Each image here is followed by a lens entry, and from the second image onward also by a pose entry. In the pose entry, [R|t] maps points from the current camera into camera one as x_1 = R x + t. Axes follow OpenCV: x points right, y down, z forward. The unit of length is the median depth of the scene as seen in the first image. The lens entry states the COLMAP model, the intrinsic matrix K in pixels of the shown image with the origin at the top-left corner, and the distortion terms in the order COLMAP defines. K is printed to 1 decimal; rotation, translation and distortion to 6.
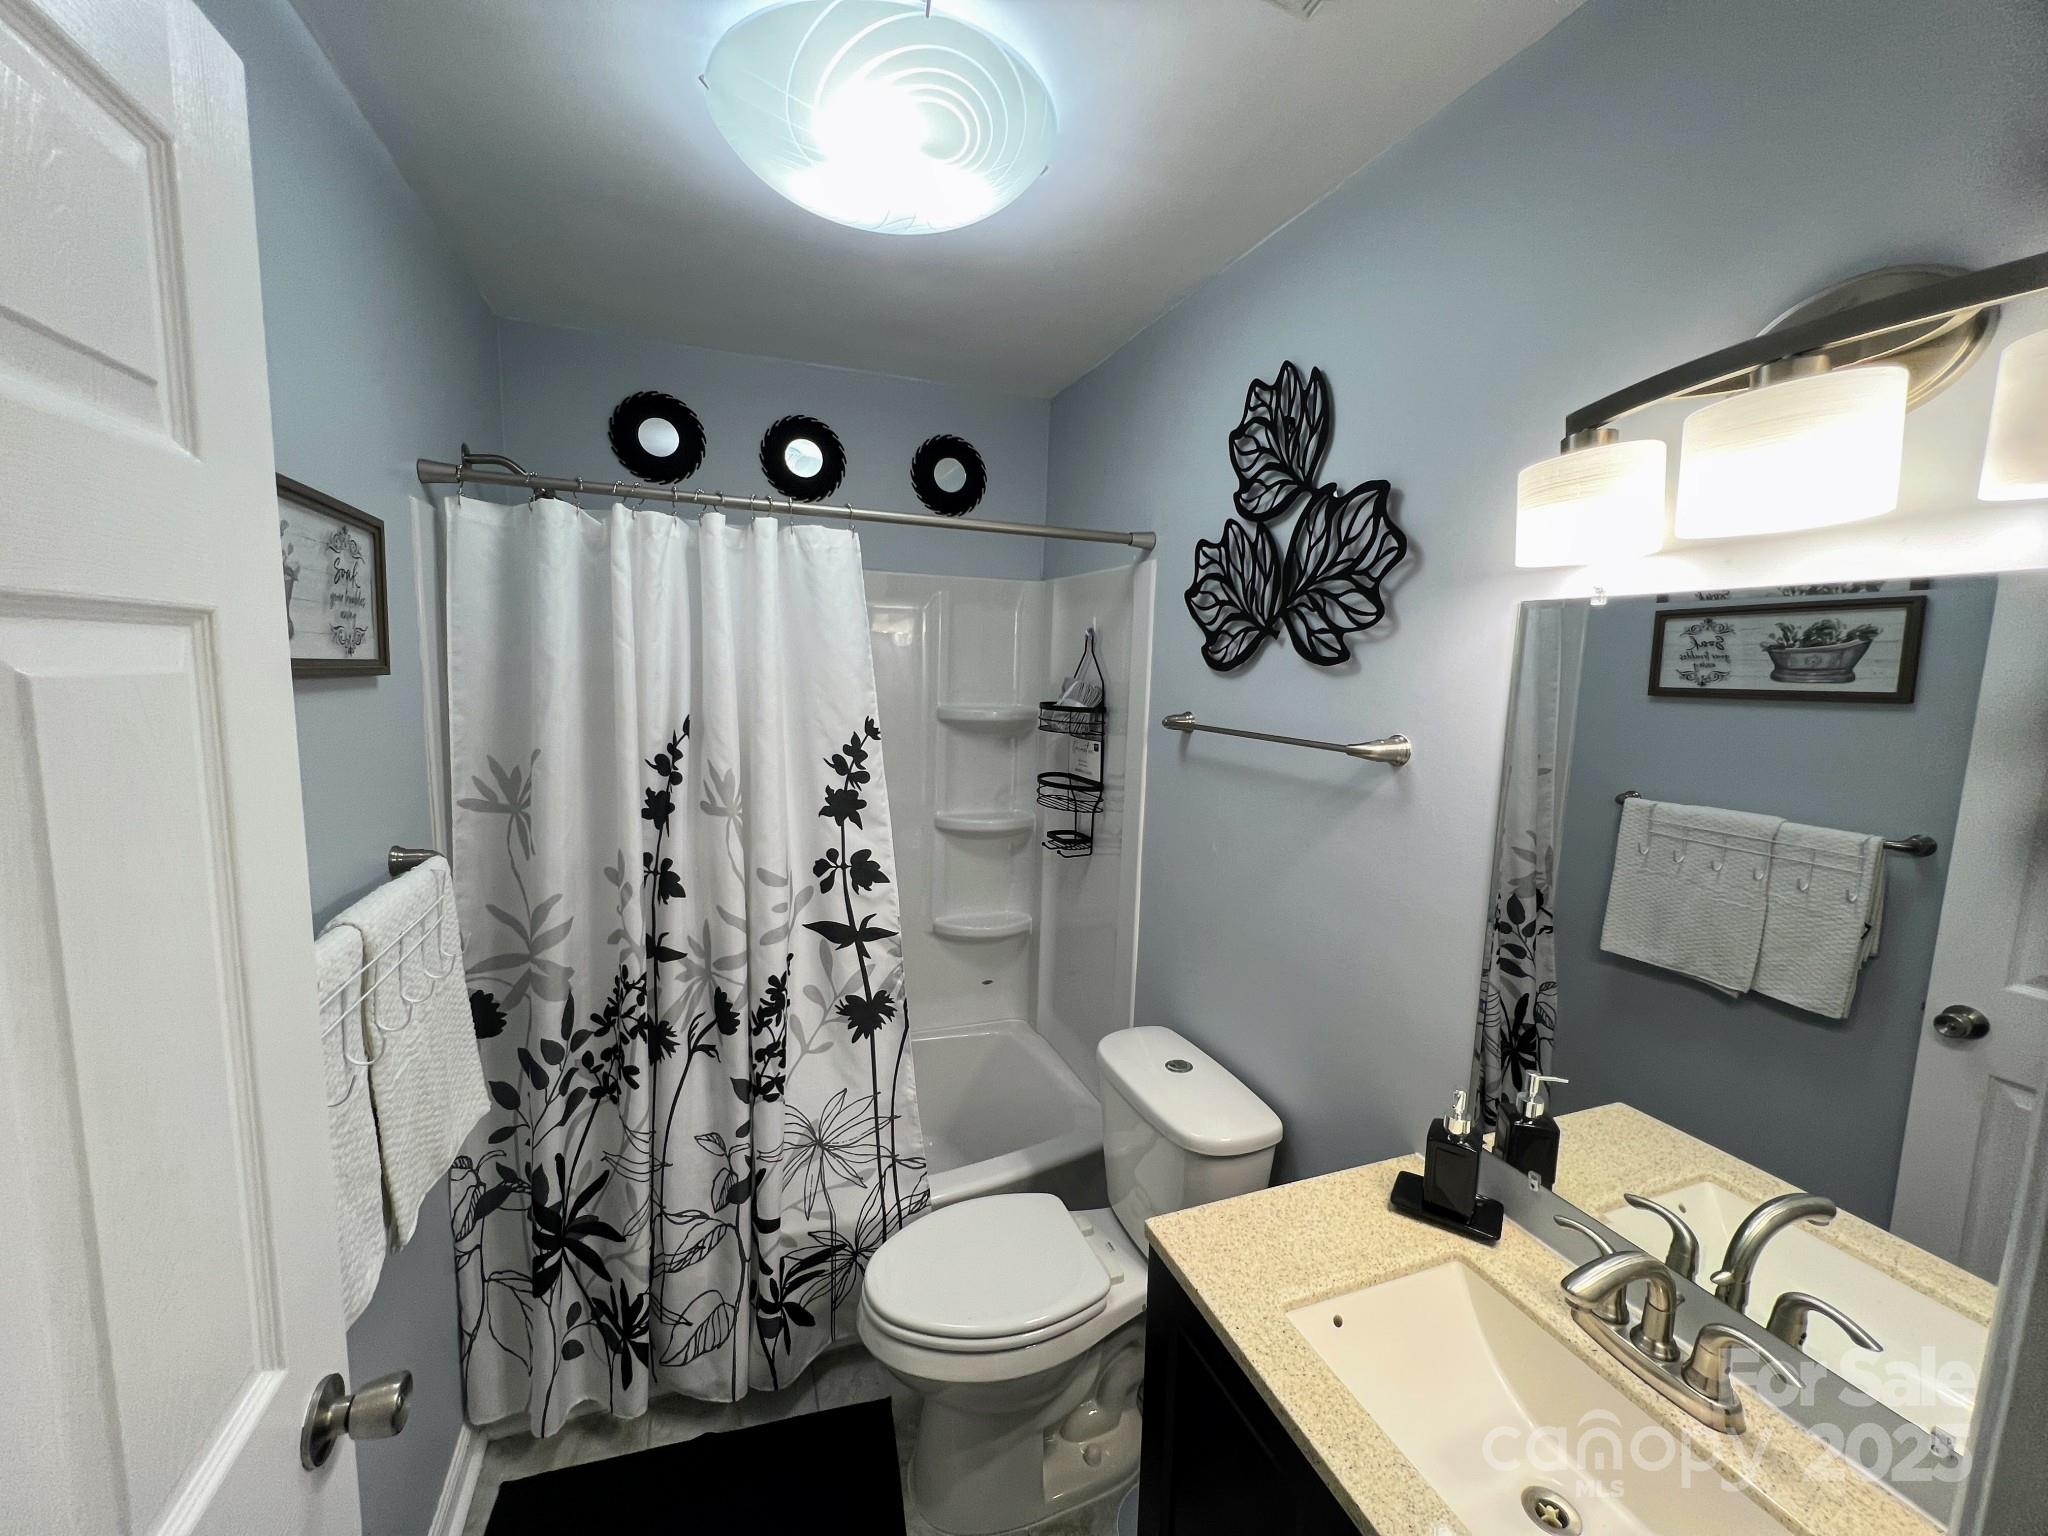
lens RADIAL K [[820.3, 0, 1017.8], [0, 820.3, 766.1], [0, 0, 1]] dist [0.001089, 0.000350]
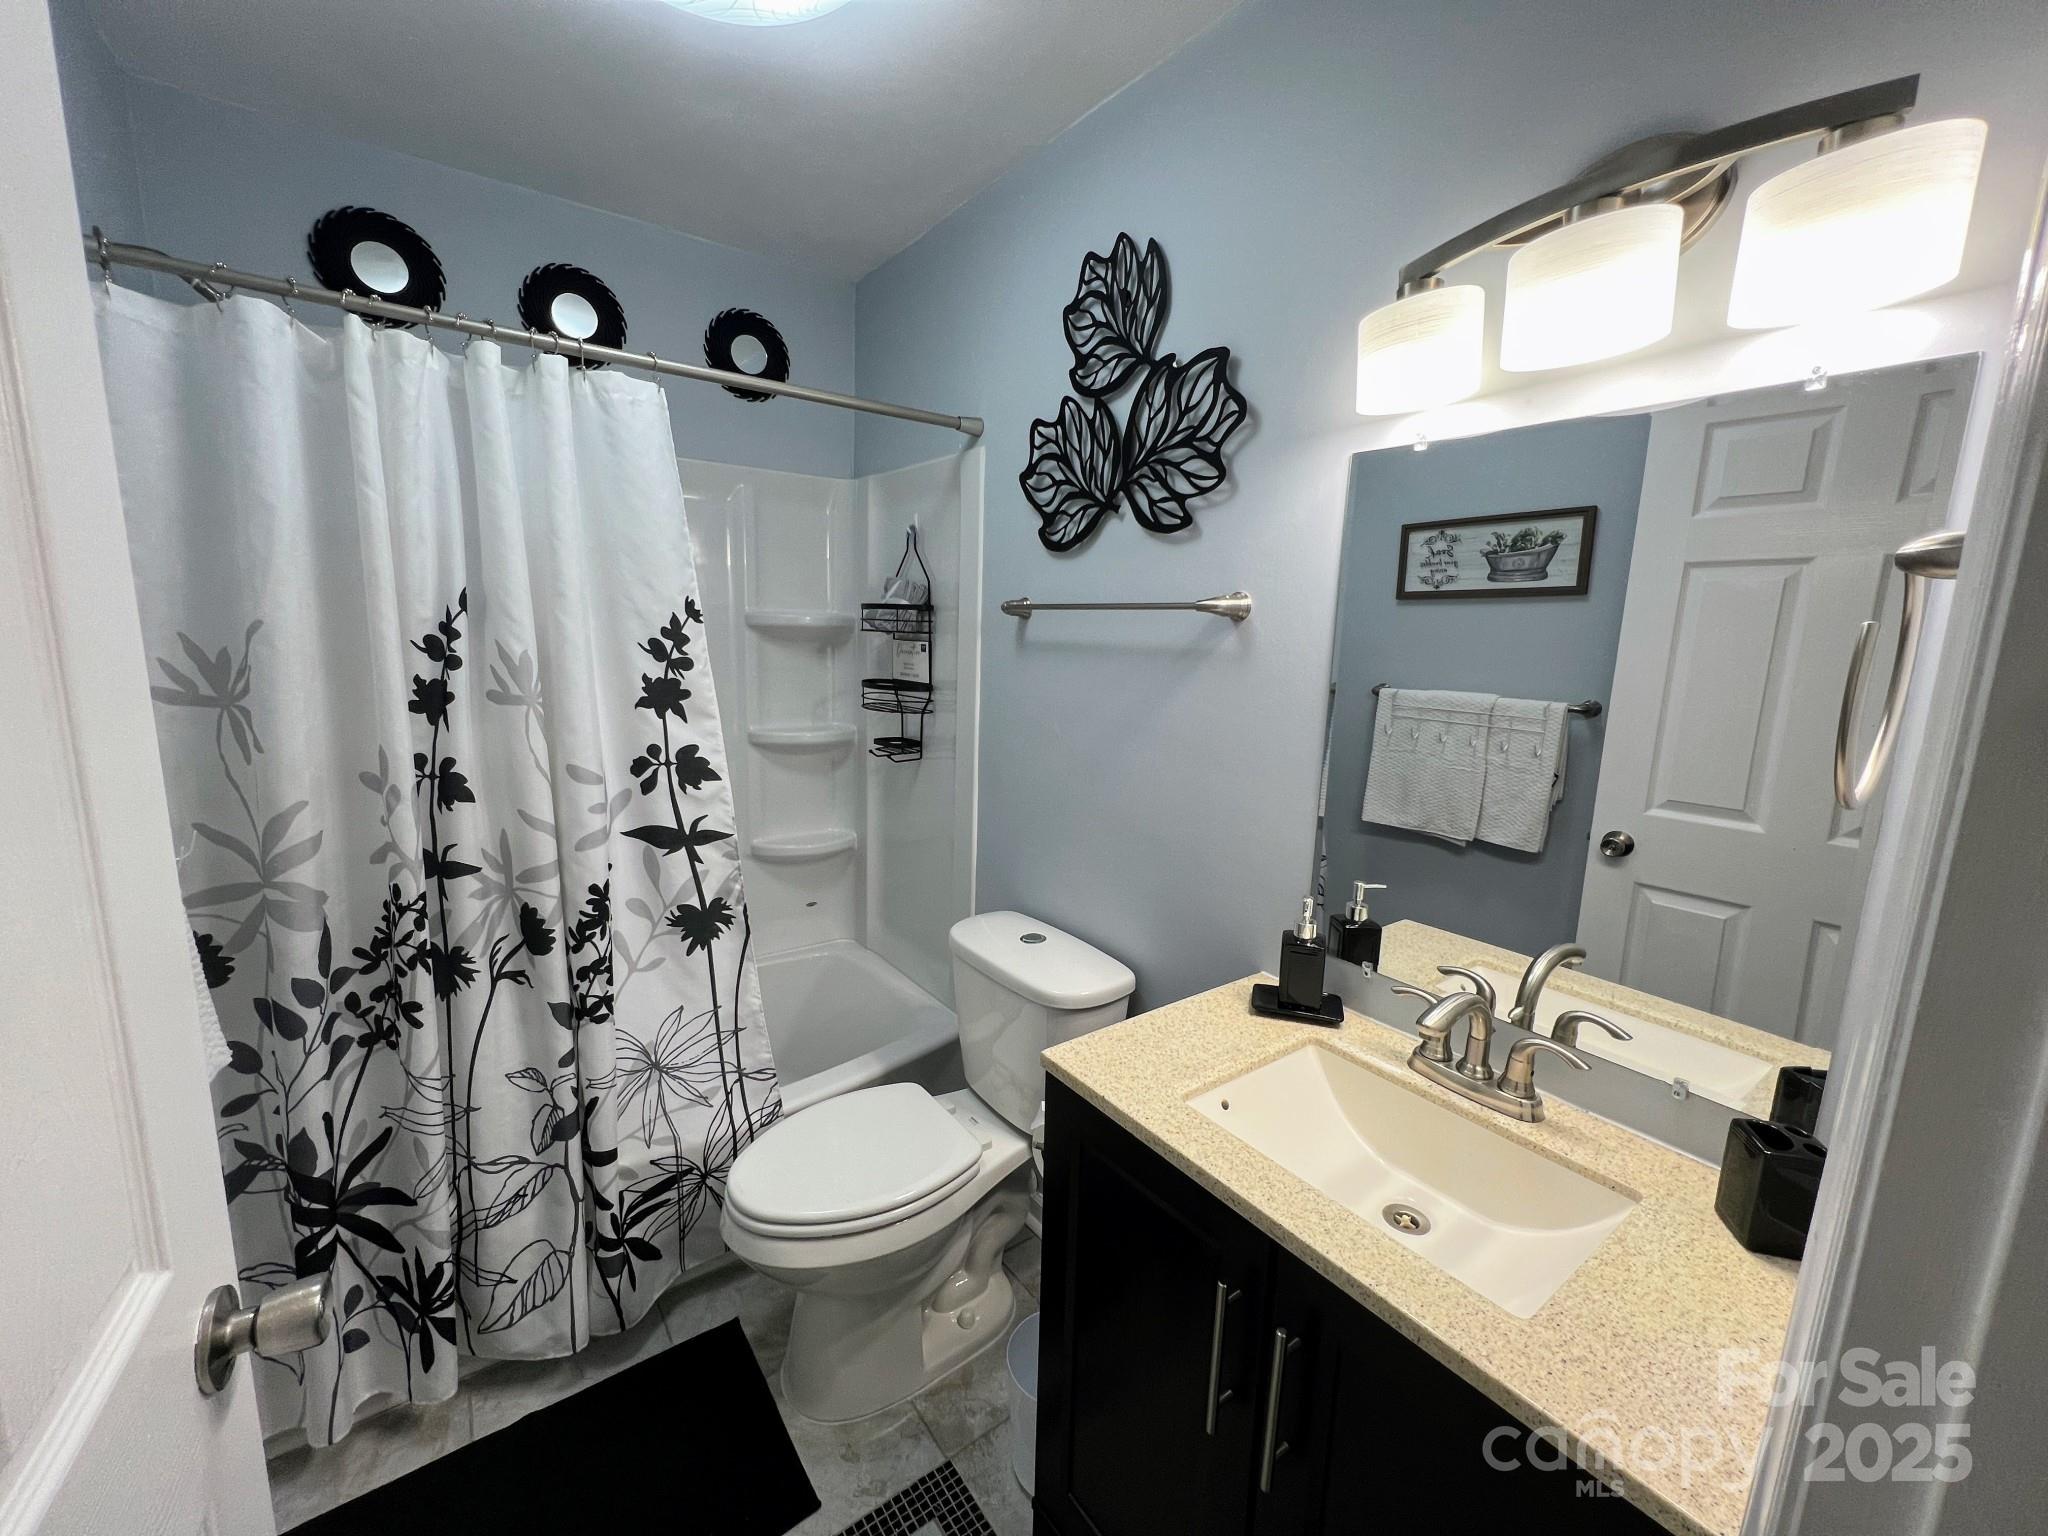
lens RADIAL K [[820.3, 0, 1018.3], [0, 820.3, 764.1], [0, 0, 1]] dist [0.001089, 0.000350]
pose [[0.963292, -0.044805, 0.264691, -0.084135], [0.031896, 0.998092, 0.052868, 0.093261], [-0.266555, -0.042485, 0.962883, 0.025572]]
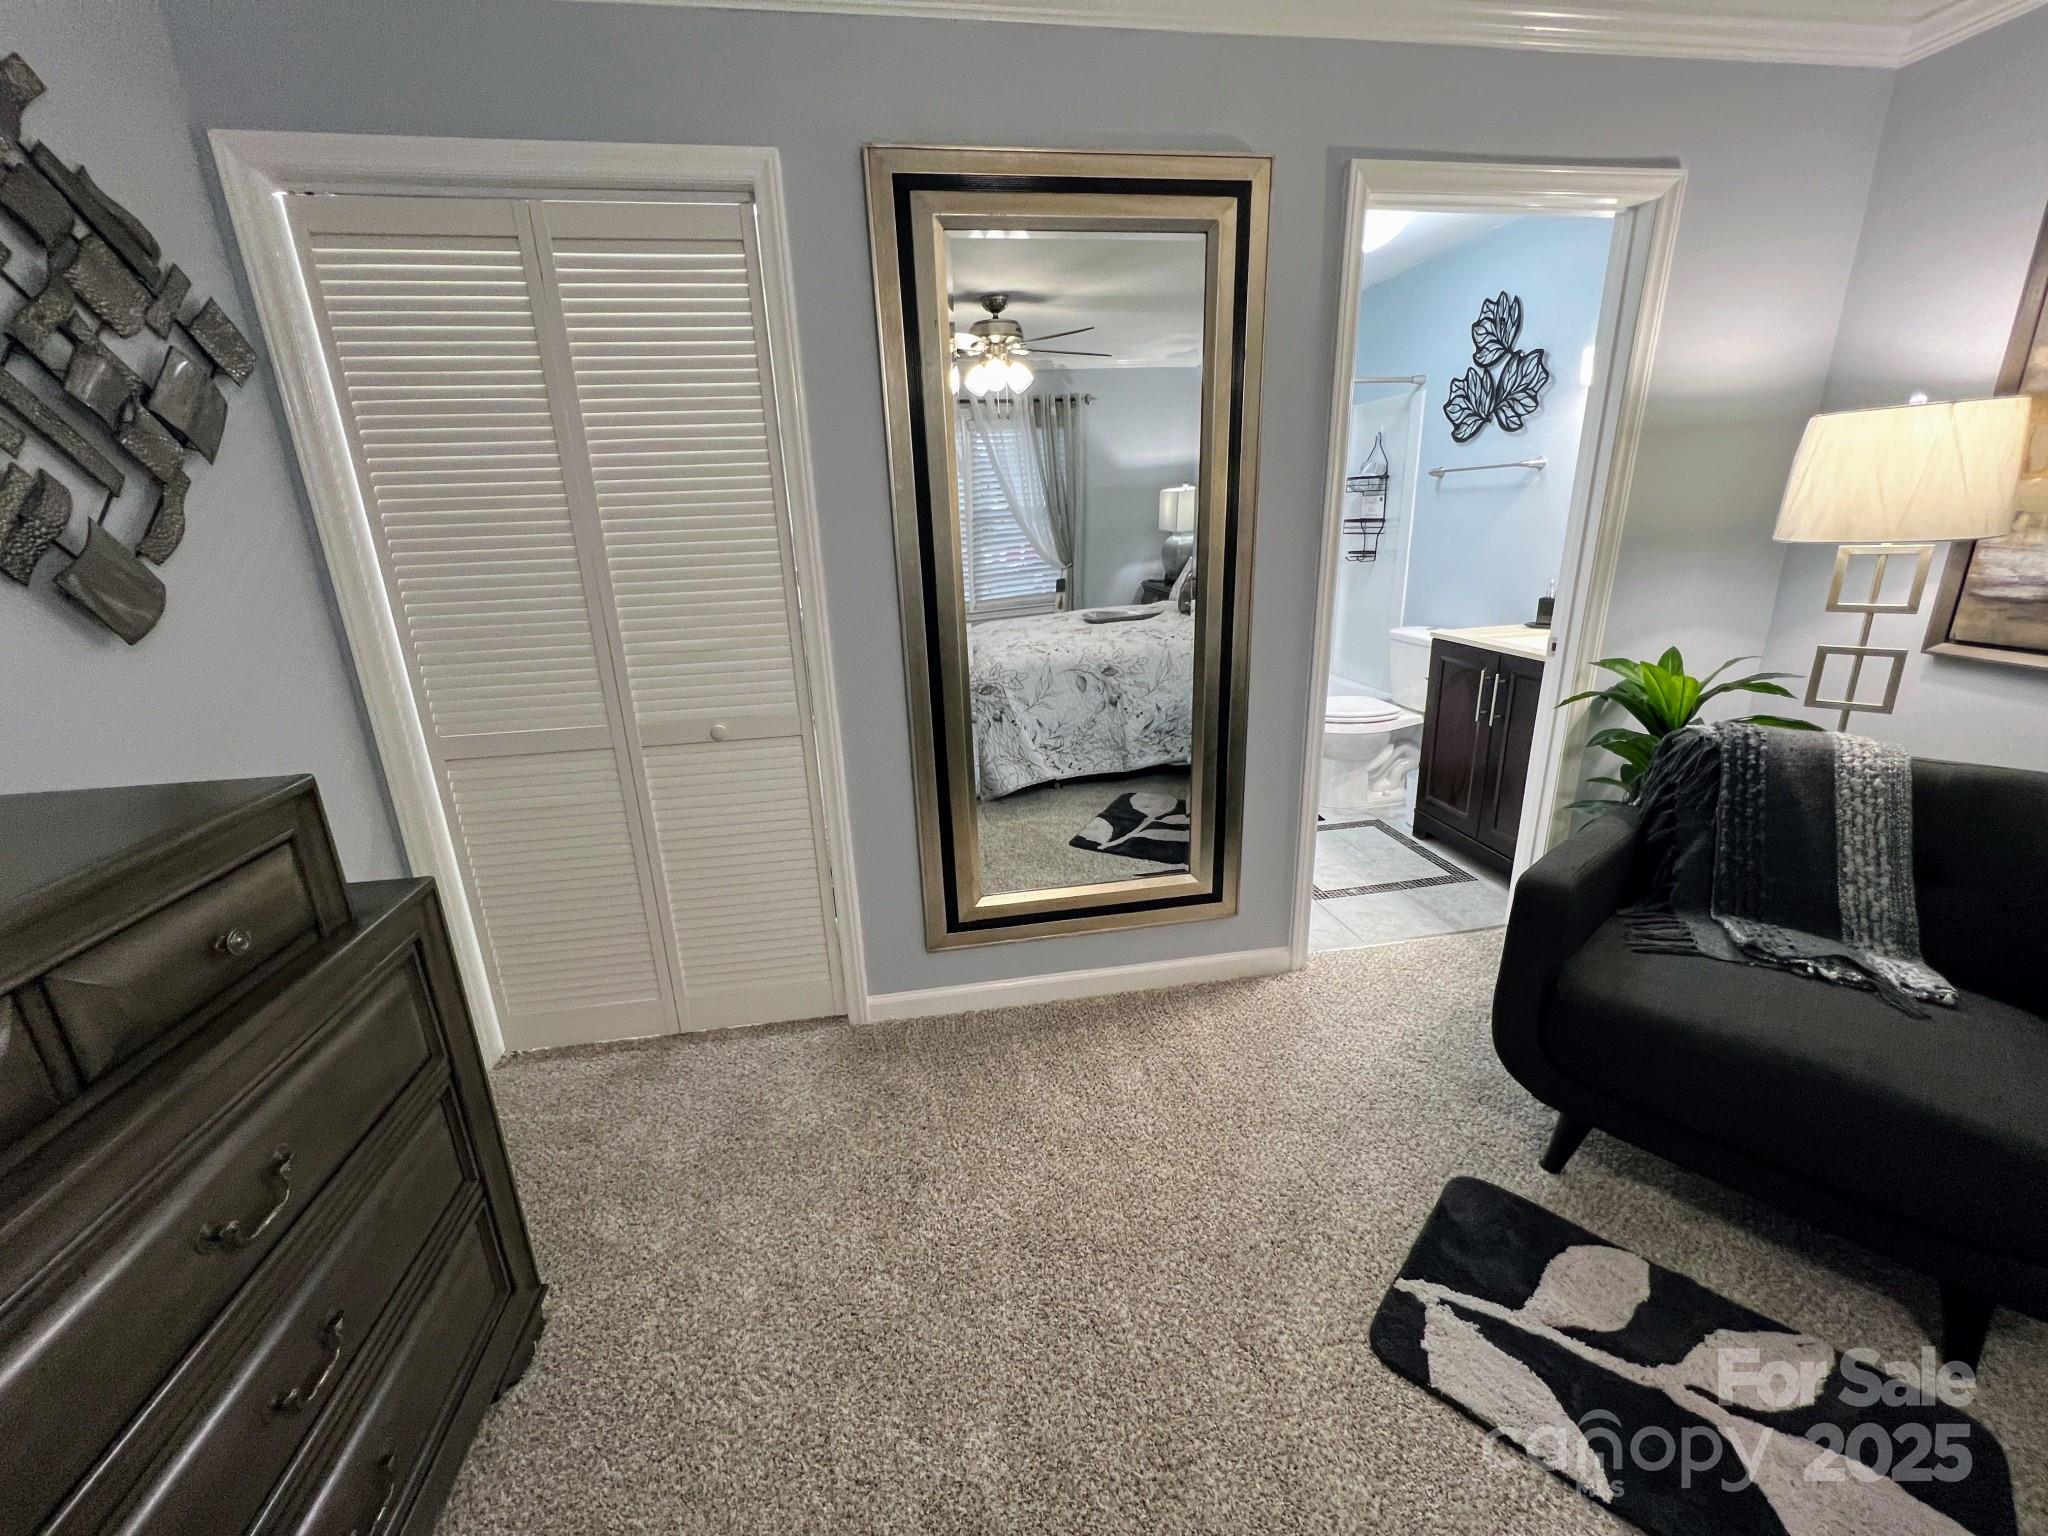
lens RADIAL K [[820.3, 0, 1015.7], [0, 820.3, 762.7], [0, 0, 1]] dist [0.001089, 0.000350]
pose [[0.977927, -0.003056, -0.208925, -0.451592], [0.037994, 0.985825, 0.163421, 0.318655], [0.205464, -0.167752, 0.964180, -1.467662]]
